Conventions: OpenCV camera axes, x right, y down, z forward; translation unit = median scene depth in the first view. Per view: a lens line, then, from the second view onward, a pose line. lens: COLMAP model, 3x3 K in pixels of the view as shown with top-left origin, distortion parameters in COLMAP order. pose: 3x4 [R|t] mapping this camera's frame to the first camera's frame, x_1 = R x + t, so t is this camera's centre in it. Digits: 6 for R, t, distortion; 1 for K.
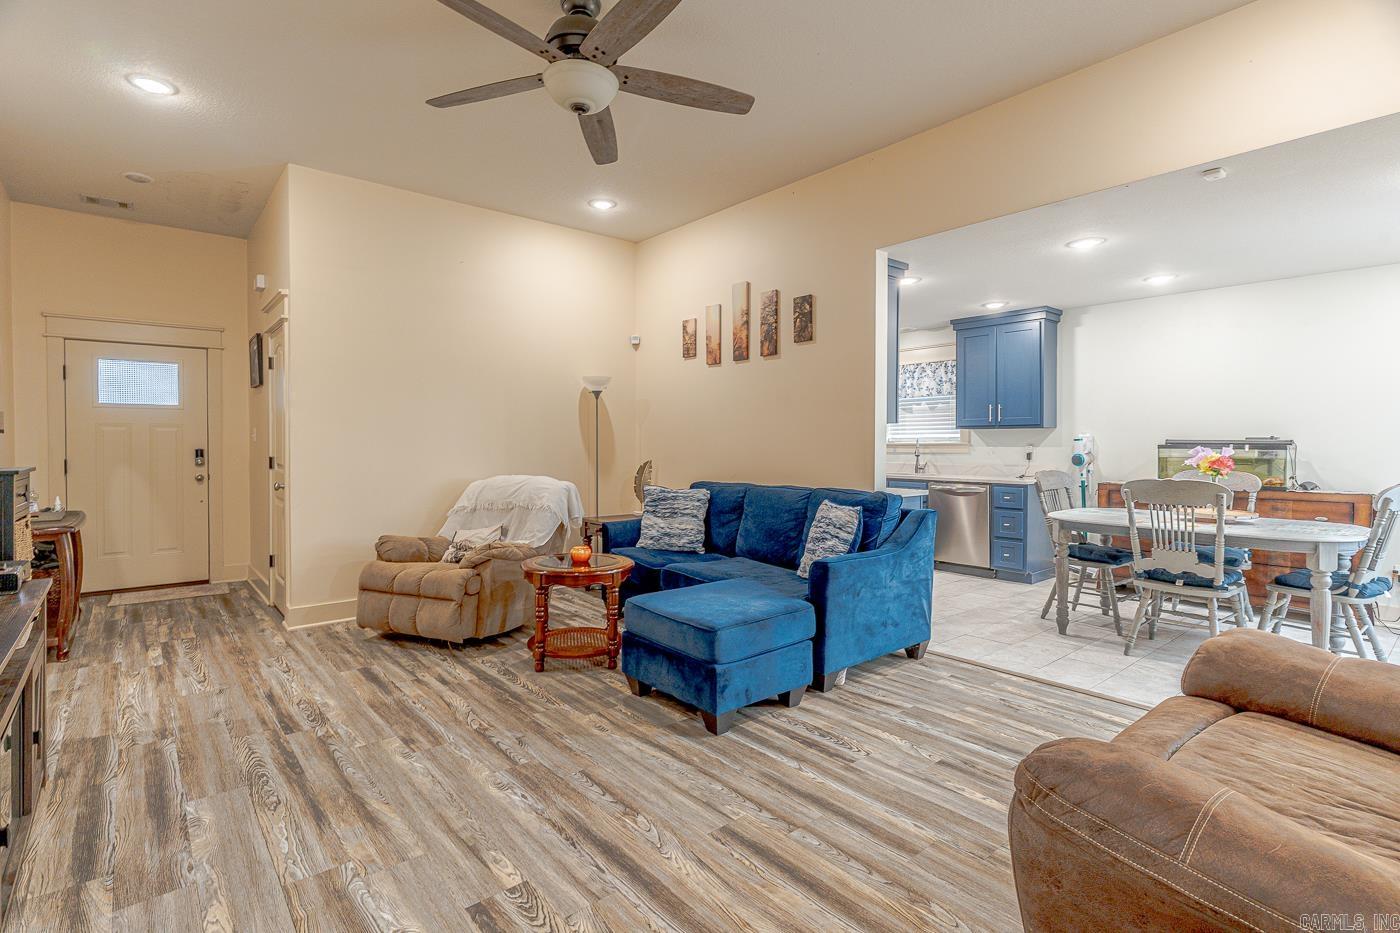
lens RADIAL K [[677.5, 0, 674.1], [0, 677.5, 441.3], [0, 0, 1]] dist [0.003177, 0.000277]
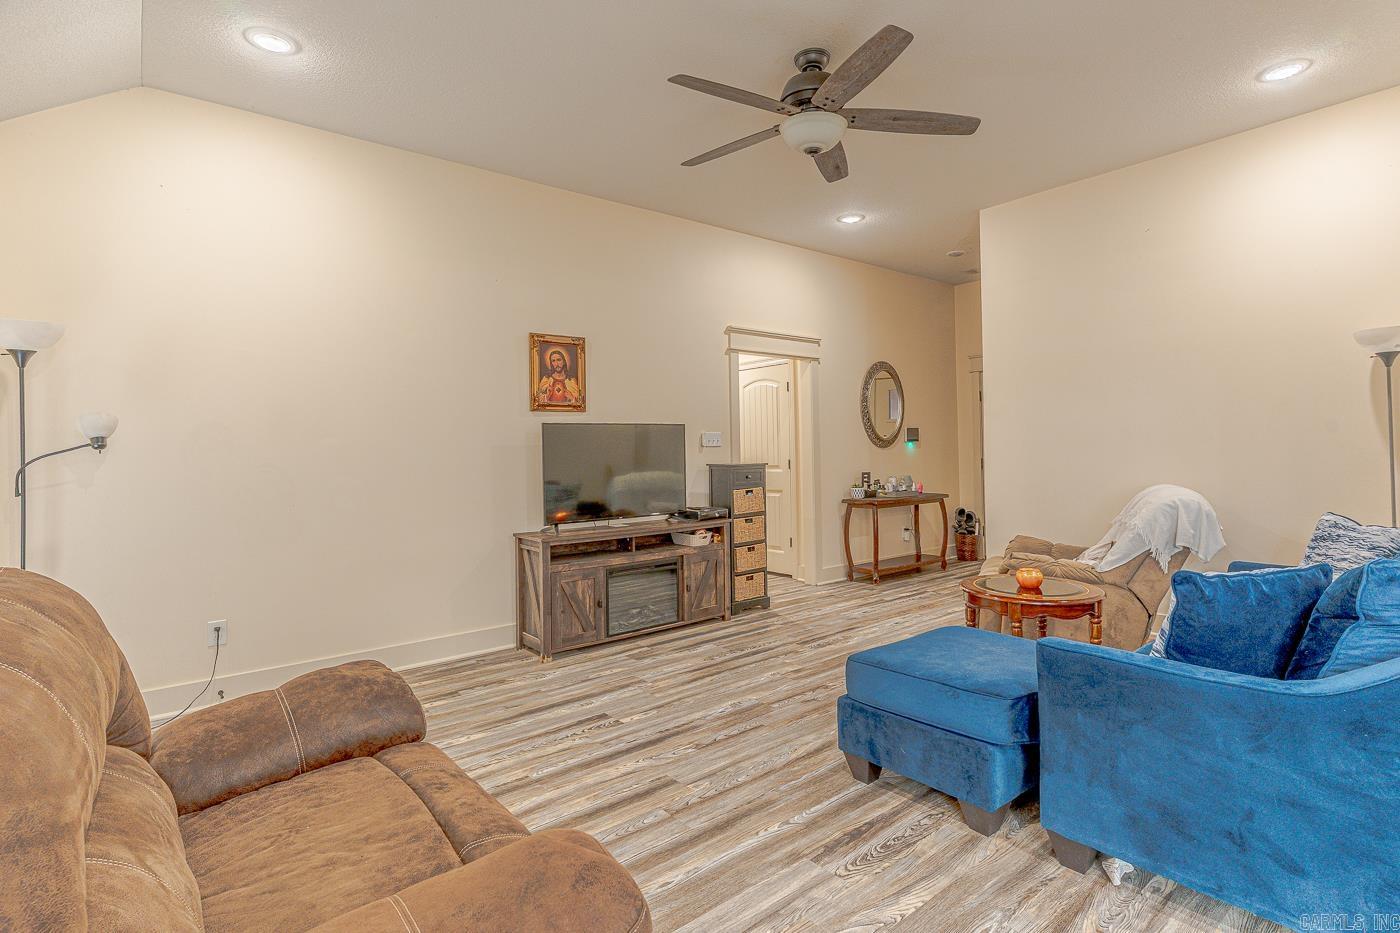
lens RADIAL K [[675.5, 0, 703.4], [0, 675.5, 445.2], [0, 0, 1]] dist [0.003279, 0.000191]
pose [[0.014335, -0.011307, -0.999833, 1.021026], [0.020157, 0.999736, -0.011017, 0.002904], [0.999694, -0.019996, 0.014560, 0.854651]]
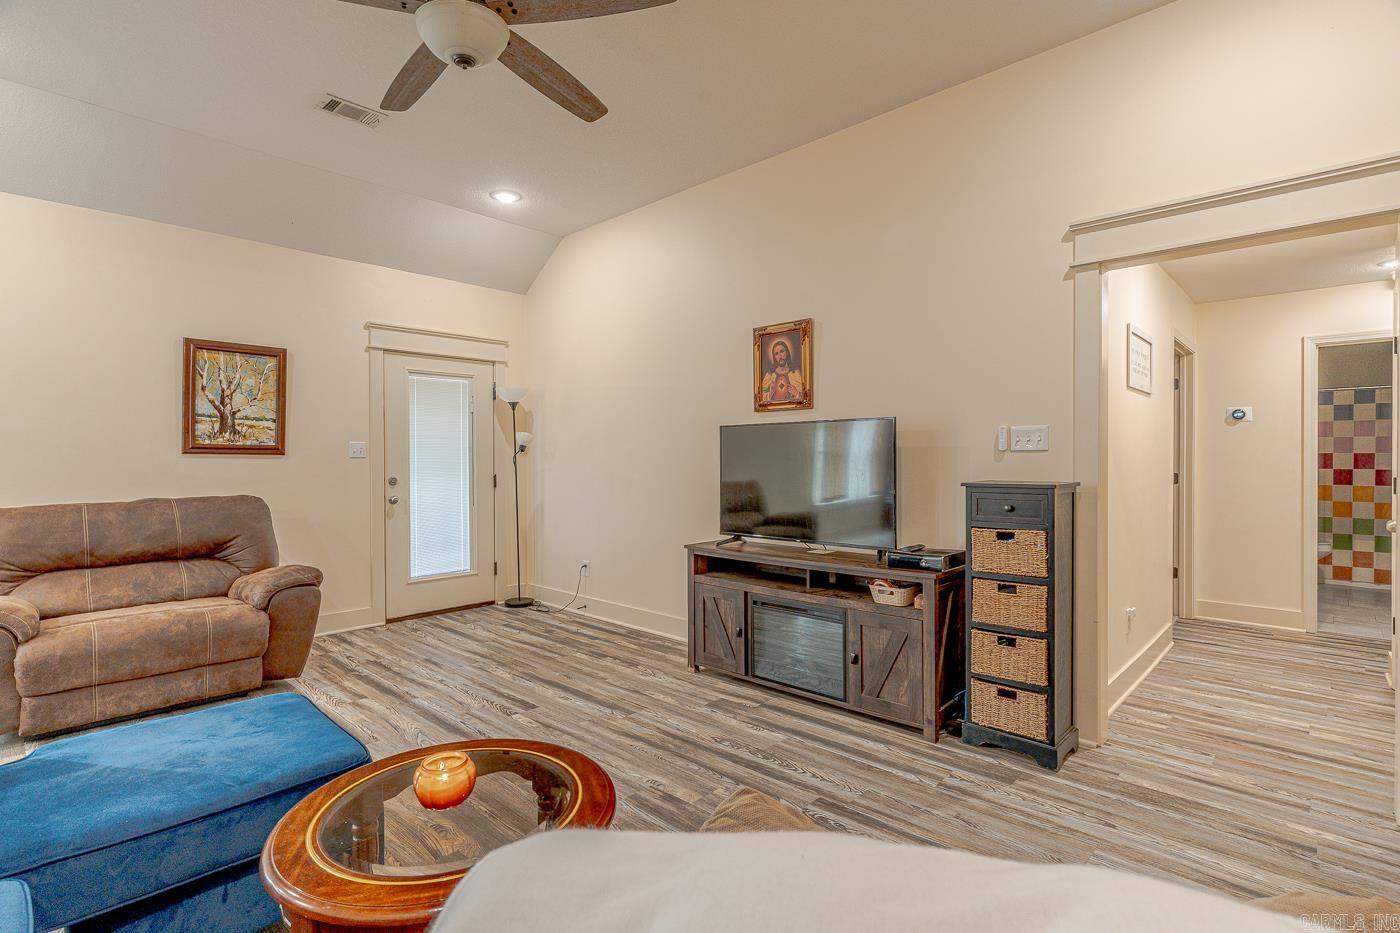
lens RADIAL K [[674.7, 0, 700.0], [0, 674.7, 466.5], [0, 0, 1]] dist [0.001487, 0.000102]
pose [[-0.987620, 0.002410, -0.156849, -0.311678], [0.000430, 0.999920, 0.012660, -0.003665], [0.156867, 0.012436, -0.987541, 1.995372]]
